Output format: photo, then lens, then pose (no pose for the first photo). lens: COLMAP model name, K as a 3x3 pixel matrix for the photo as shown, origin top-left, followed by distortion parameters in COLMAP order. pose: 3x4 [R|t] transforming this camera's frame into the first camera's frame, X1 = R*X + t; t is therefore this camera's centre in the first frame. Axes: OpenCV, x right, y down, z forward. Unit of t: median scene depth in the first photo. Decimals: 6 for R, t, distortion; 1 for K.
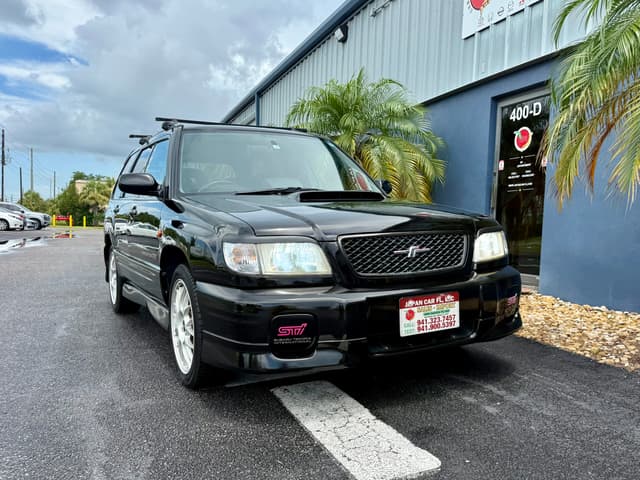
lens RADIAL K [[582.2, 0, 356.7], [0, 582.2, 259.5], [0, 0, 1]] dist [0.112642, -0.011537]
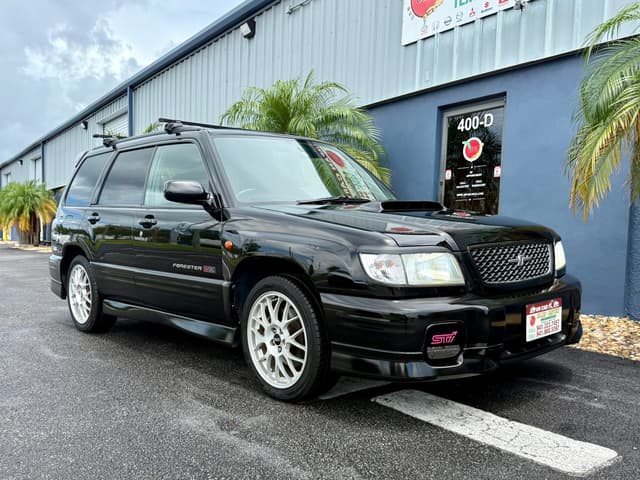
lens RADIAL K [[612.1, 0, 315.2], [0, 612.1, 294.1], [0, 0, 1]] dist [0.075878, 0.000000]
pose [[0.978768, -0.022375, 0.203745, -0.213612], [0.014322, 0.999060, 0.040914, -0.001456], [-0.204469, -0.037127, 0.978169, -0.000205]]
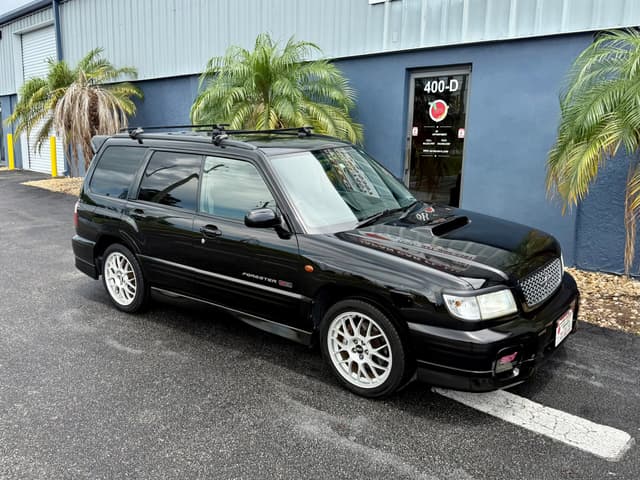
lens RADIAL K [[612.1, 0, 309.0], [0, 612.1, 255.2], [0, 0, 1]] dist [0.075878, 0.000000]
pose [[0.933330, -0.094025, 0.346488, -0.398227], [0.034124, 0.983960, 0.175094, -0.149754], [-0.357394, -0.151597, 0.921568, -0.049827]]
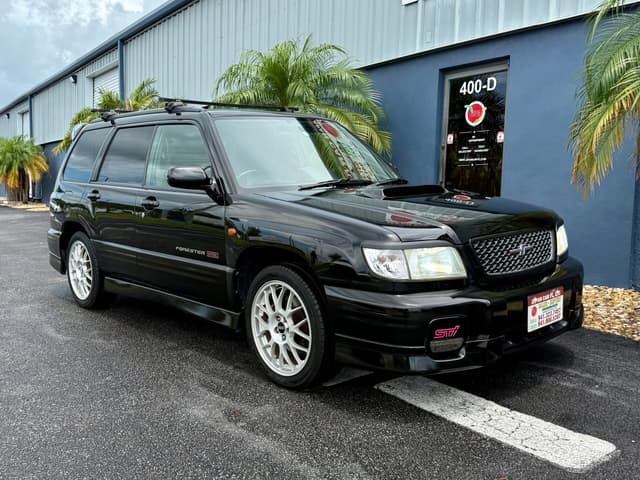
lens RADIAL K [[637.3, 0, 305.6], [0, 637.3, 258.8], [0, 0, 1]] dist [0.073202, 0.000000]
pose [[0.980389, -0.032472, 0.194378, -0.223831], [0.020570, 0.997805, 0.062940, -0.034054], [-0.195995, -0.057707, 0.978905, -0.023281]]
